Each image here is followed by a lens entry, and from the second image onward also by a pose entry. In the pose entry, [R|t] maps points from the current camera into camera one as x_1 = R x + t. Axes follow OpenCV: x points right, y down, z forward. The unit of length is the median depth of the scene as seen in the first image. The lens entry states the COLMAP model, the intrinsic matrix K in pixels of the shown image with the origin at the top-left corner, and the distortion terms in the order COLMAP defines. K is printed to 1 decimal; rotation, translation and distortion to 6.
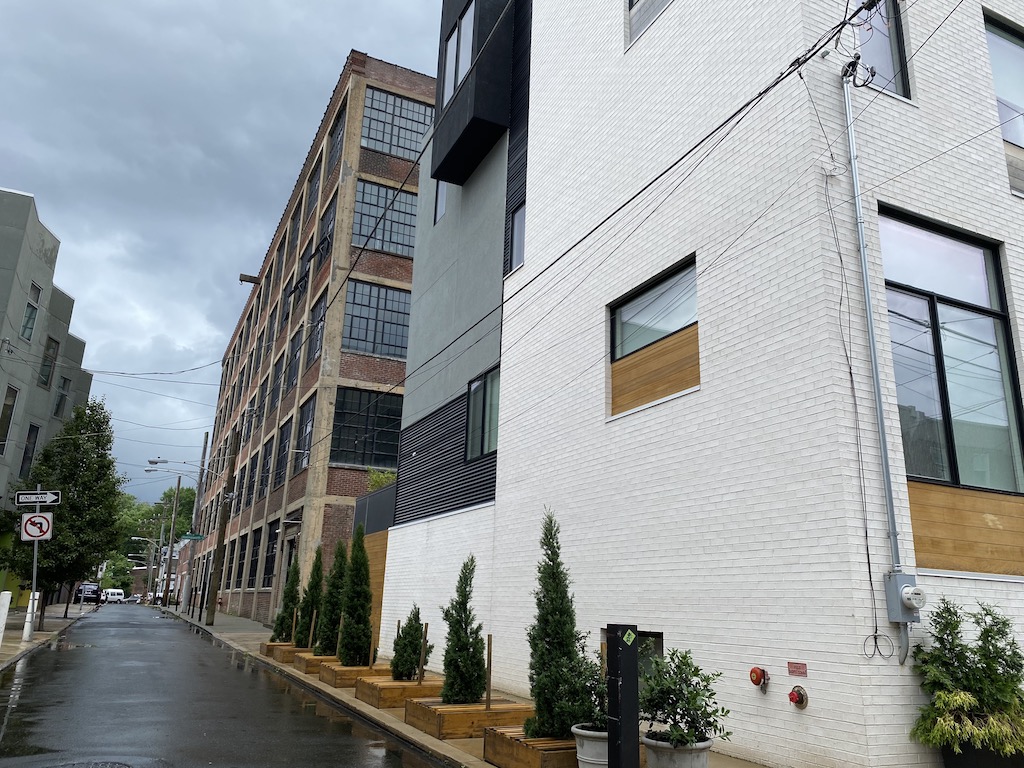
lens RADIAL K [[782.7, 0, 513.9], [0, 782.7, 380.2], [0, 0, 1]] dist [0.031779, -0.029748]
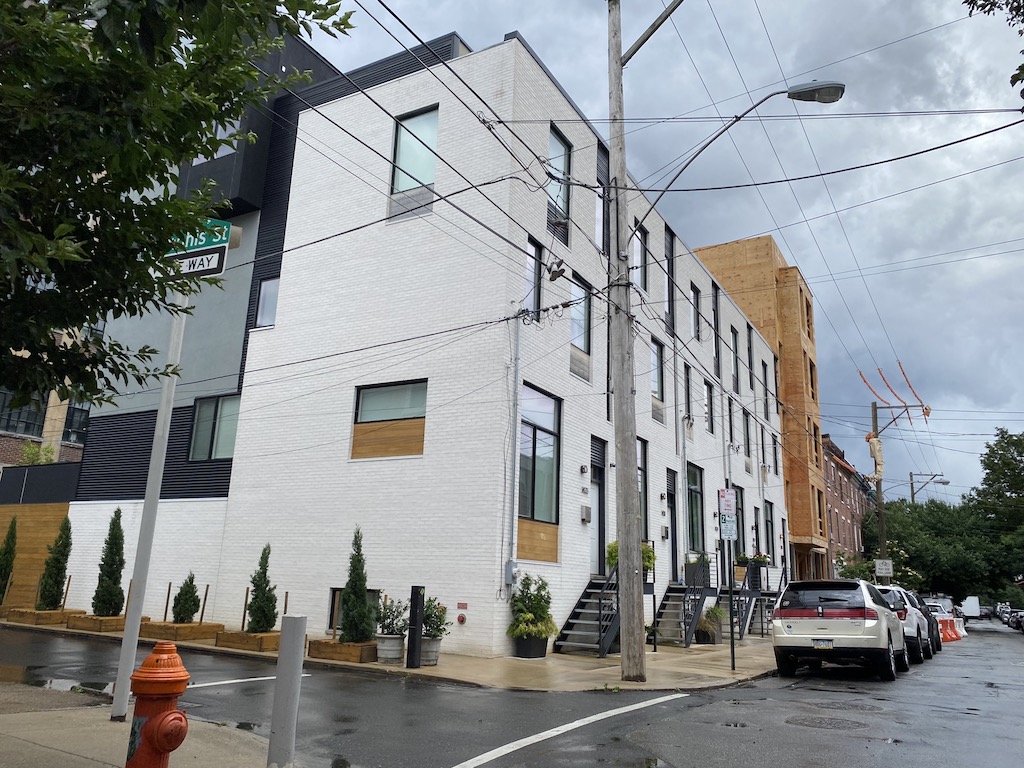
lens RADIAL K [[782.7, 0, 507.4], [0, 782.7, 388.2], [0, 0, 1]] dist [0.031779, -0.029748]
pose [[0.816271, 0.137503, 0.561066, -0.792126], [-0.170625, 0.985313, 0.006760, -0.238000], [-0.551896, -0.101250, 0.827743, -0.734171]]
